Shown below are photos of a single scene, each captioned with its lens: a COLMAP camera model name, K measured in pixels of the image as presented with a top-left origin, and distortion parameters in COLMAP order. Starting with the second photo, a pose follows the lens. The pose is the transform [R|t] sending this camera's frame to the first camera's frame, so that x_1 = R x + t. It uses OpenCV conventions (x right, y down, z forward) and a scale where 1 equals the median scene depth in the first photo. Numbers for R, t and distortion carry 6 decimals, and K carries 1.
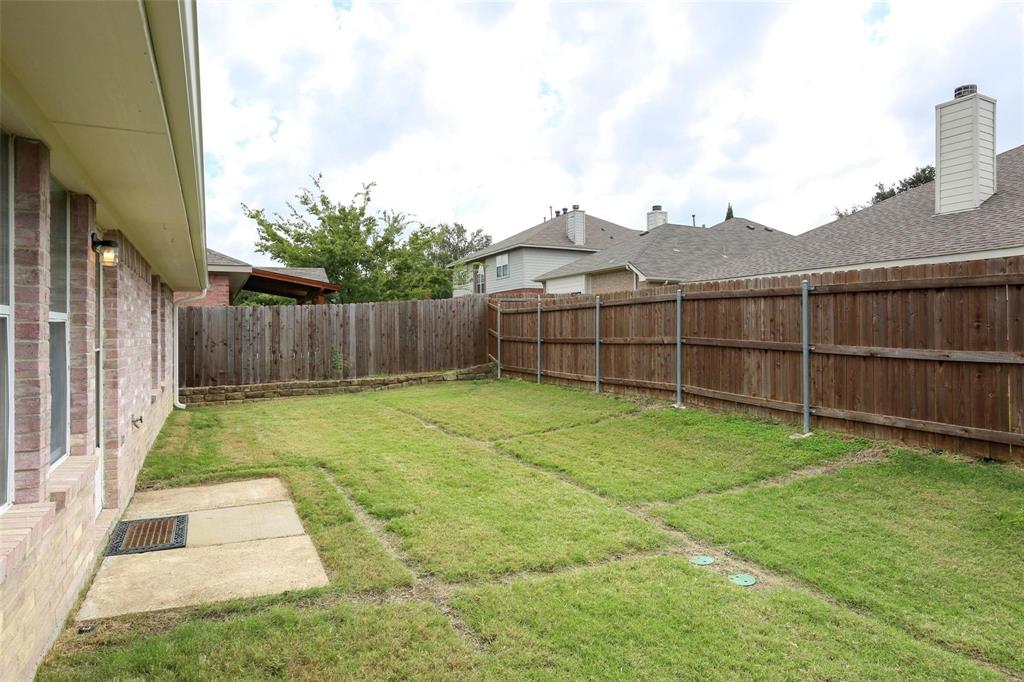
lens RADIAL K [[609.9, 0, 515.8], [0, 609.9, 328.0], [0, 0, 1]] dist [-0.022445, -0.000409]
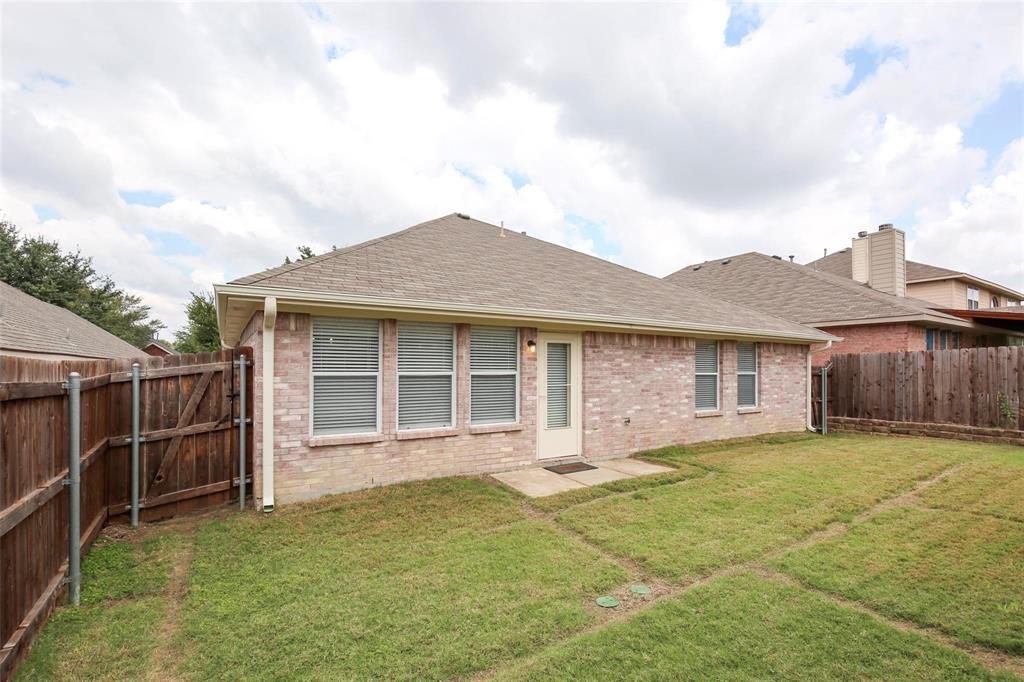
lens RADIAL K [[469.6, 0, 511.8], [0, 469.6, 351.4], [0, 0, 1]] dist [-0.011220, 0.005117]
pose [[0.082212, -0.022470, -0.996362, 0.460458], [0.000478, 0.999747, -0.022507, -0.022440], [0.996615, 0.001374, 0.082202, 0.258768]]
